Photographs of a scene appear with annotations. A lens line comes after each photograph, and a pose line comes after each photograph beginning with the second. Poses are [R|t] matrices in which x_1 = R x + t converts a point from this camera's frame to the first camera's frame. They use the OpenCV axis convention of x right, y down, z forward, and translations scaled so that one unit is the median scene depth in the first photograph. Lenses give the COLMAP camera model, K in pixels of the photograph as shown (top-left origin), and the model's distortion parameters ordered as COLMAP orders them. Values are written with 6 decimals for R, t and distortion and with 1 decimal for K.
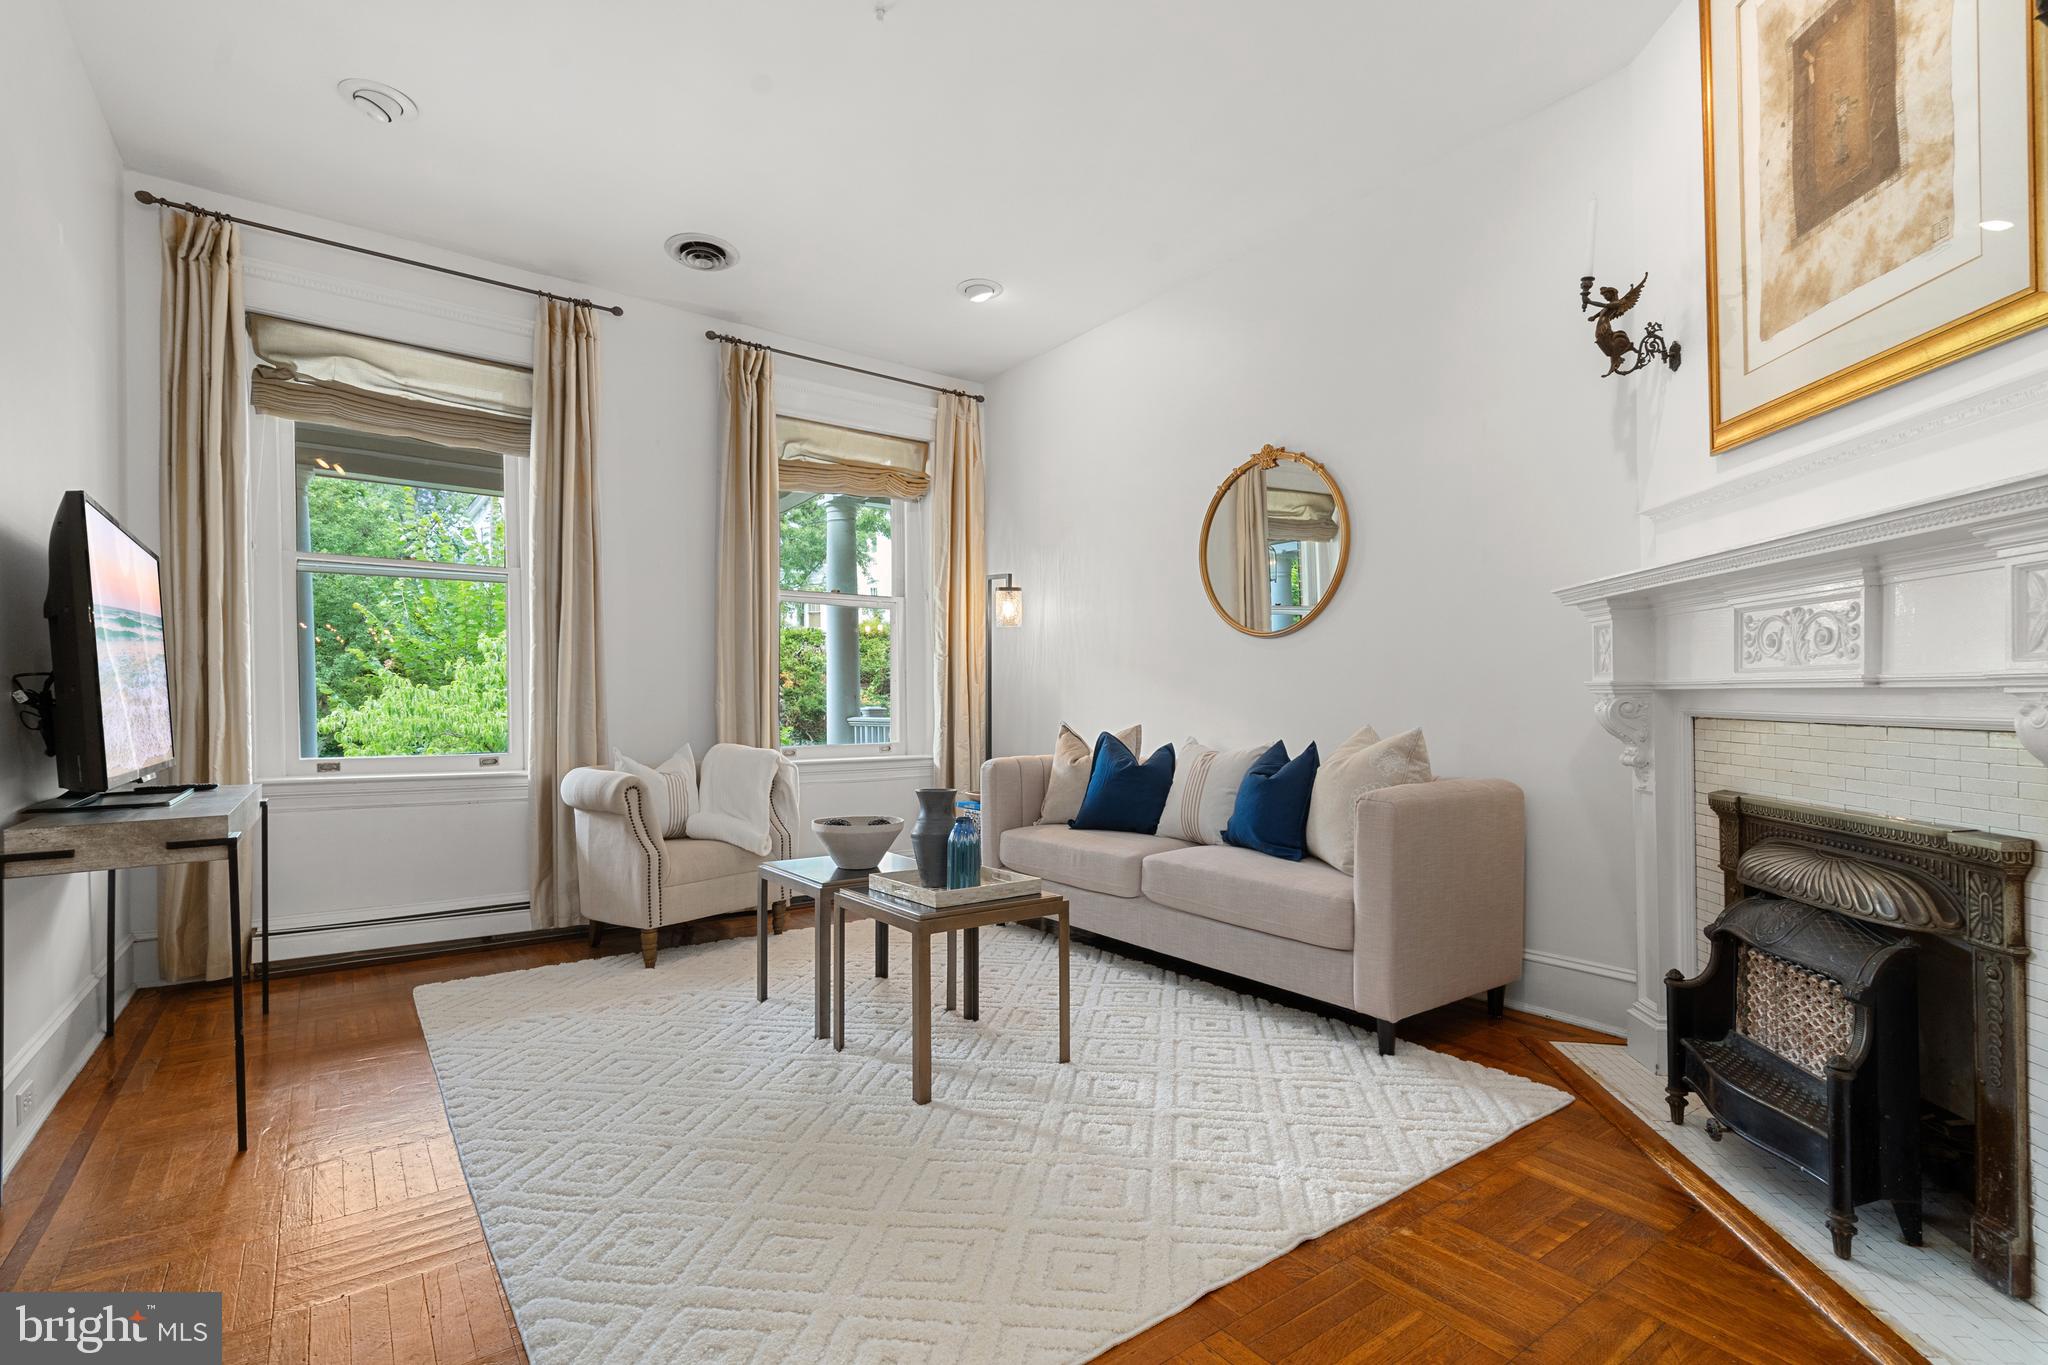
lens RADIAL K [[932.1, 0, 1040.3], [0, 932.1, 707.9], [0, 0, 1]] dist [-0.005255, -0.000379]
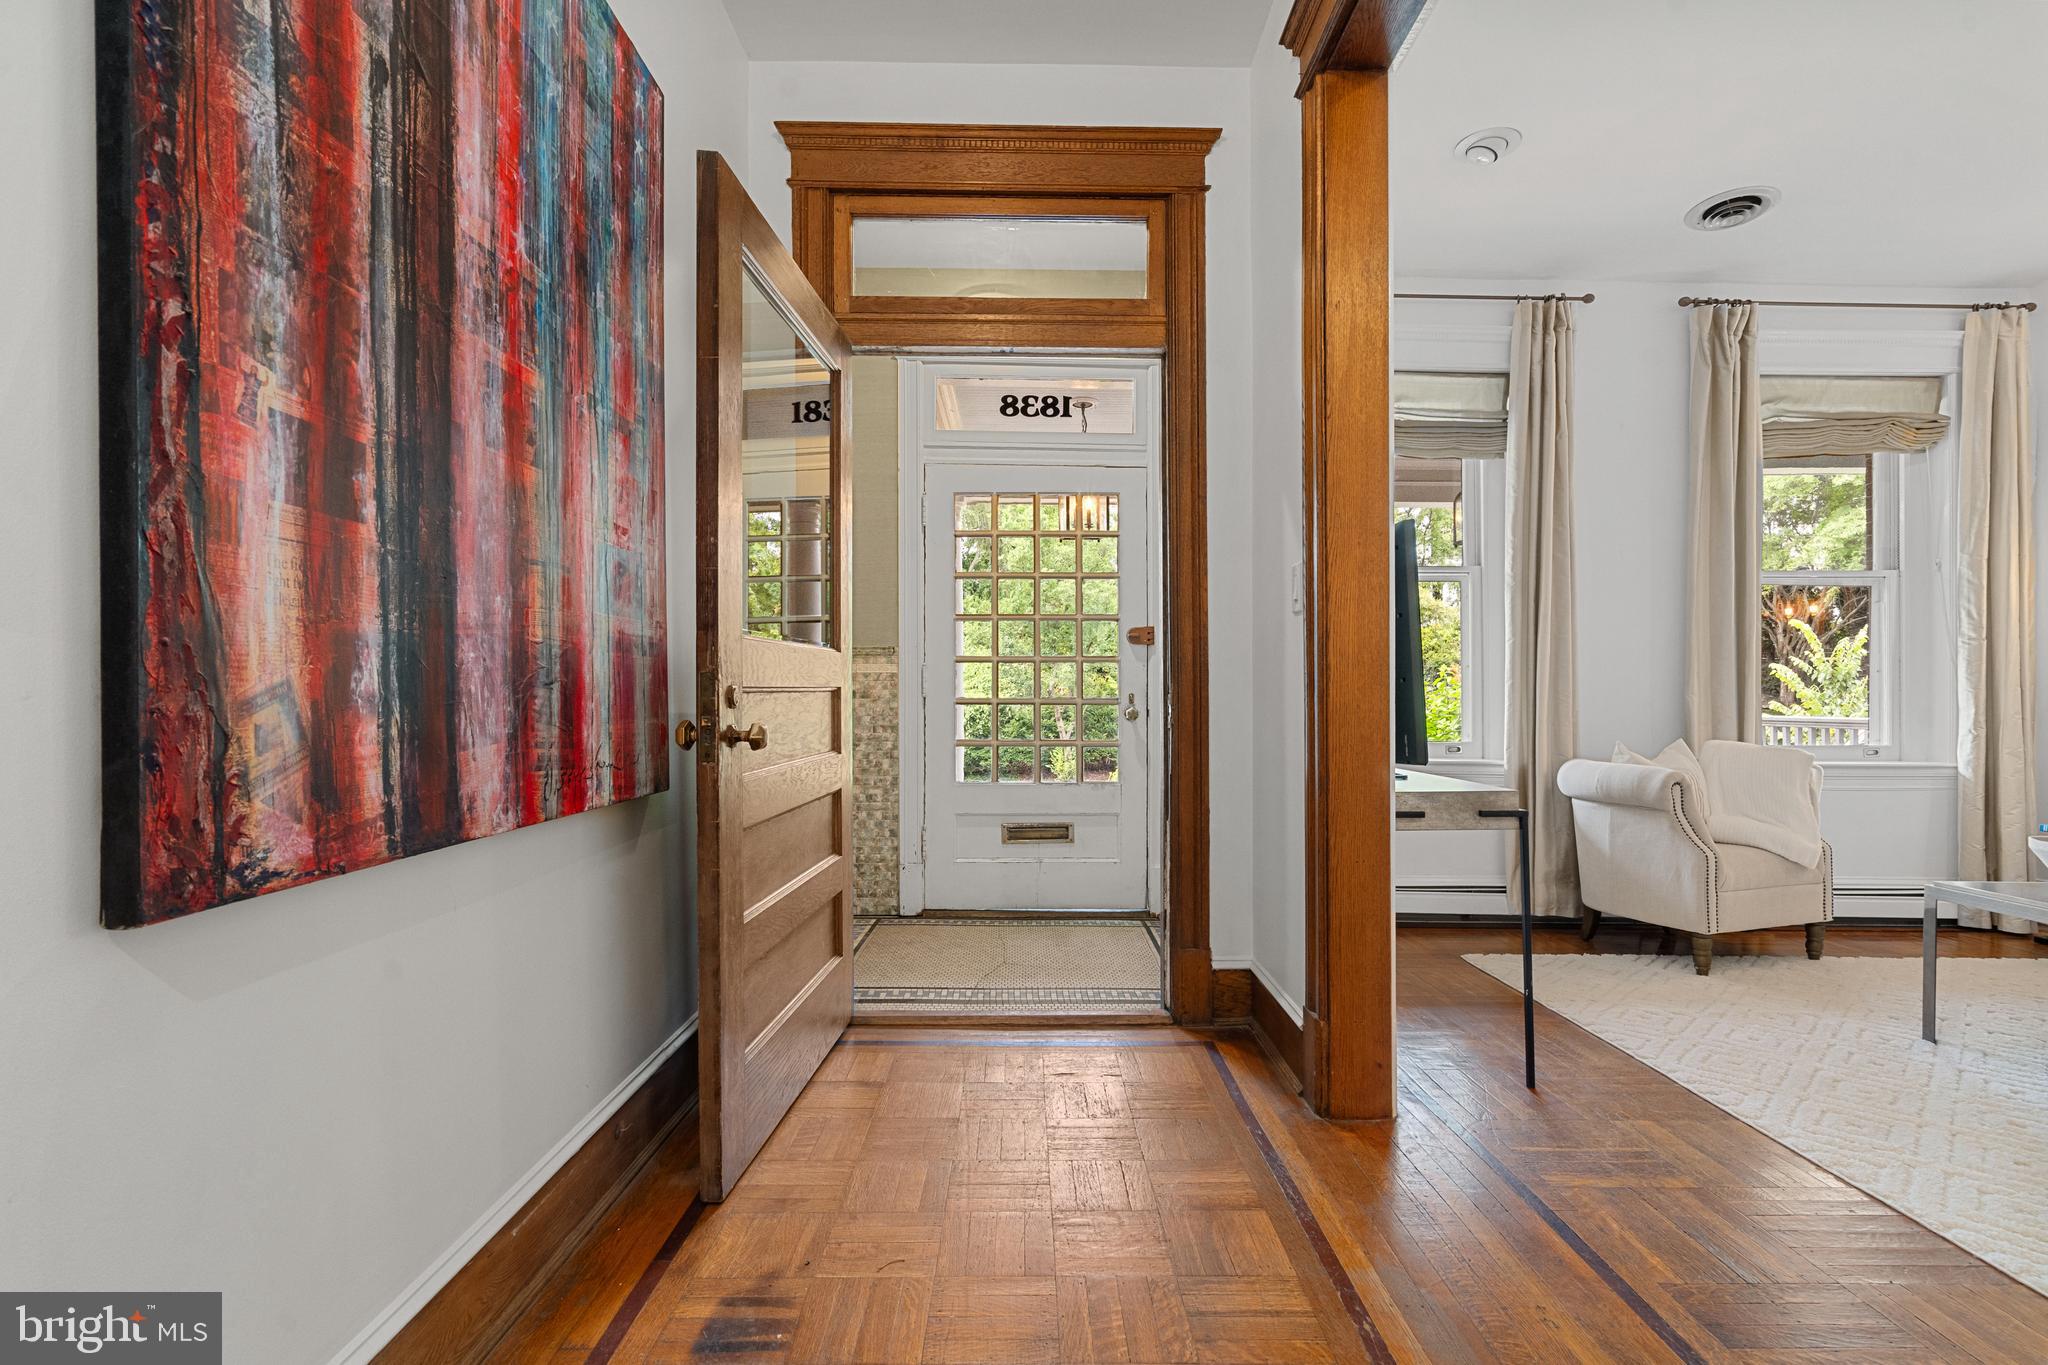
lens RADIAL K [[932.1, 0, 1039.3], [0, 932.1, 692.2], [0, 0, 1]] dist [-0.005255, -0.000379]
pose [[0.802526, 0.005015, -0.596597, -0.382953], [-0.011746, 0.999904, -0.007395, 0.006411], [0.596502, 0.012942, 0.802507, -0.154713]]
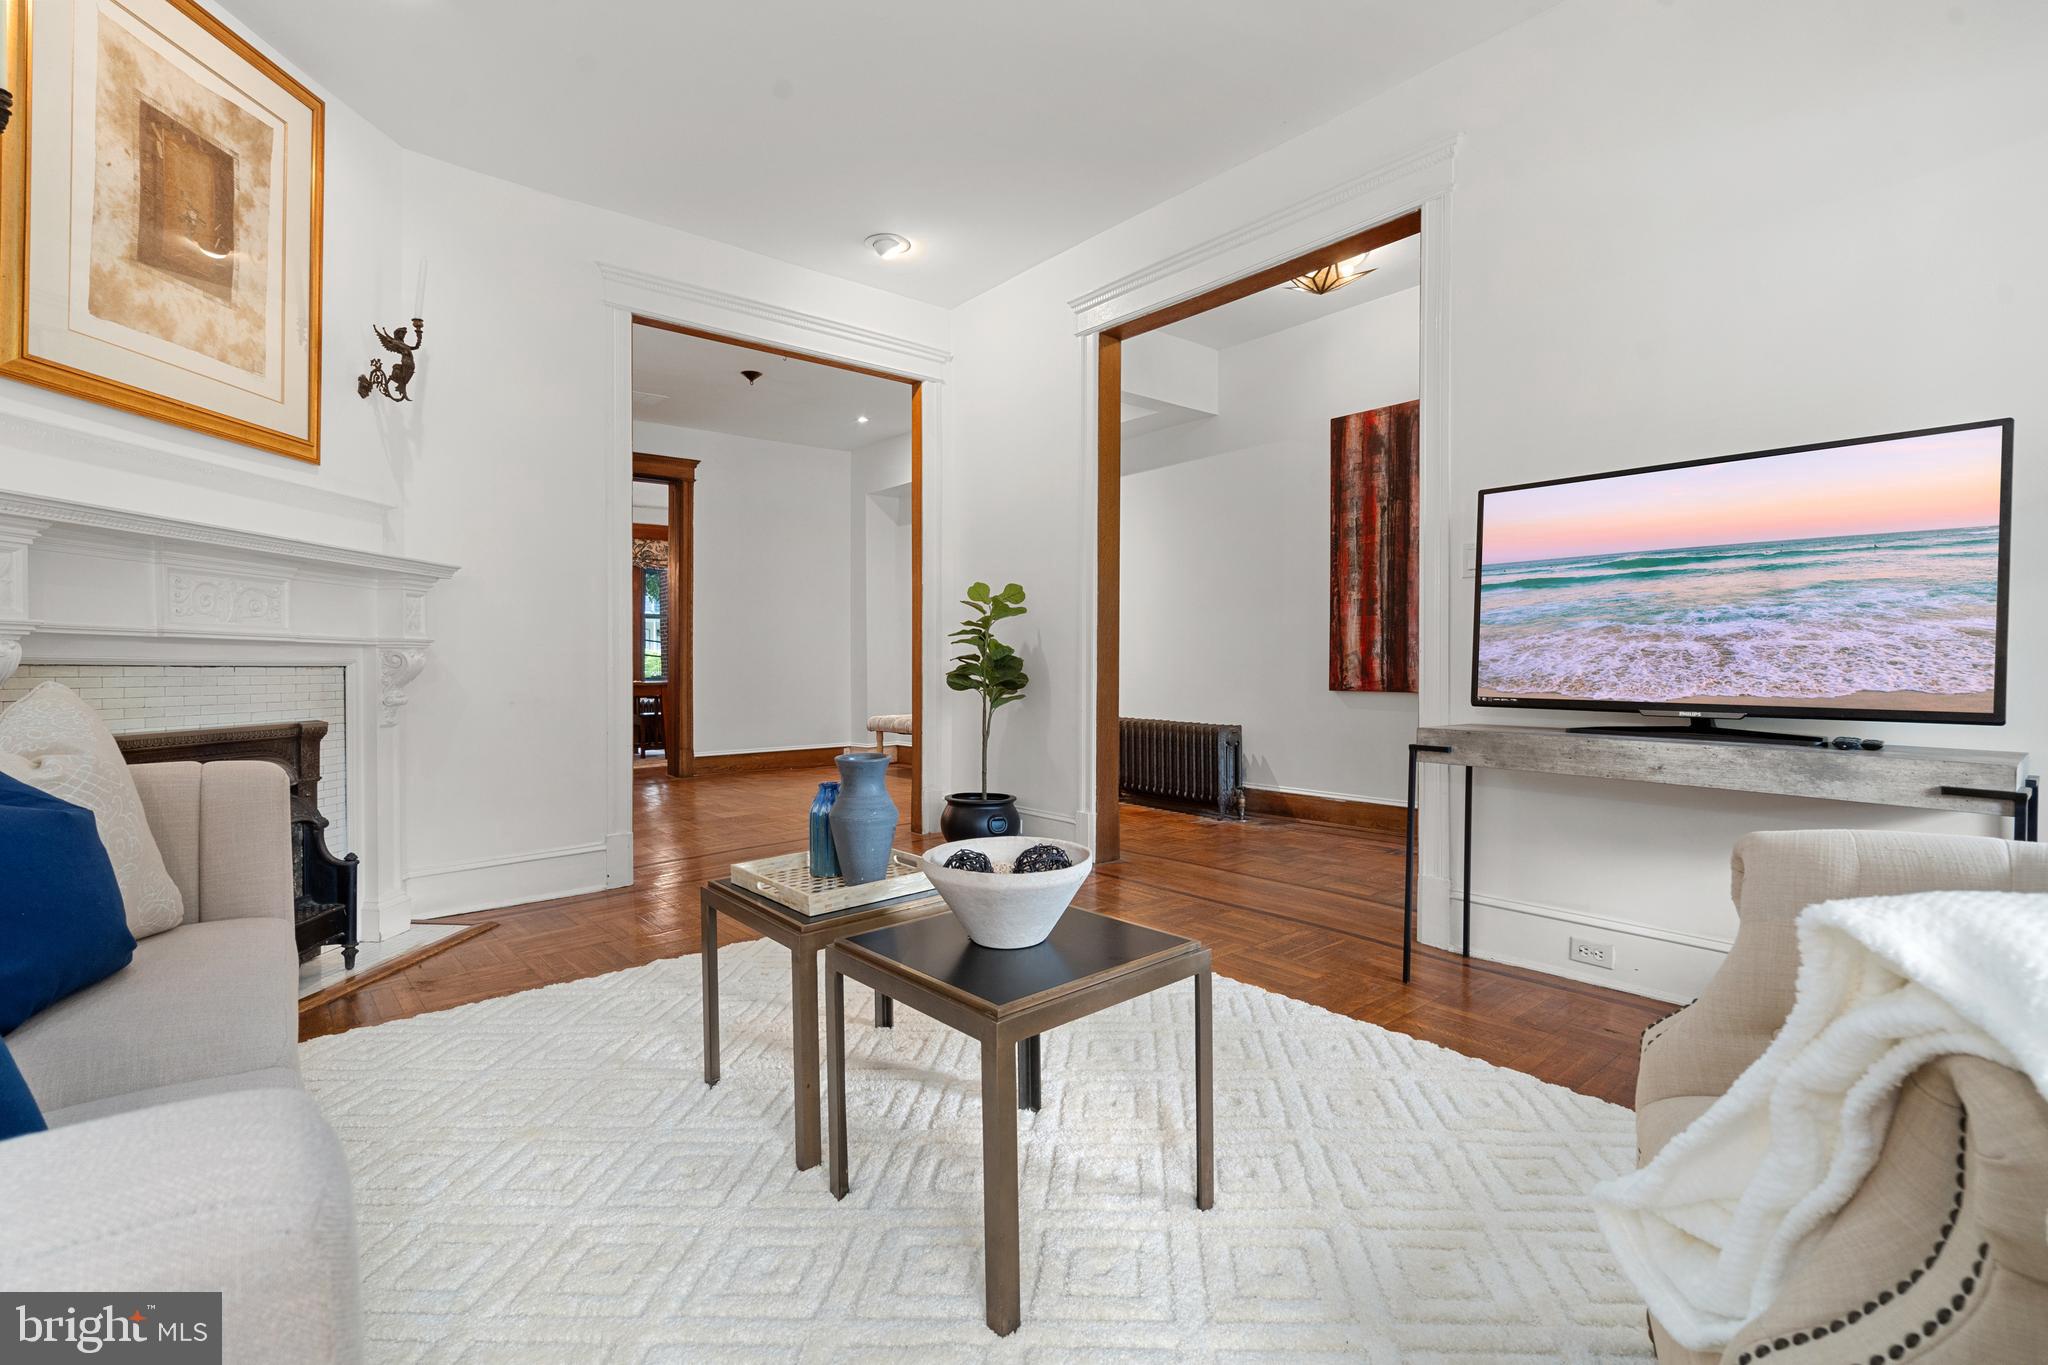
lens RADIAL K [[932.1, 0, 1027.5], [0, 932.1, 671.1], [0, 0, 1]] dist [-0.005255, -0.000379]
pose [[-0.998393, 0.009317, -0.055896, -0.148150], [0.008408, 0.999829, 0.016487, 0.006967], [0.056040, 0.015991, -0.998300, 1.303188]]
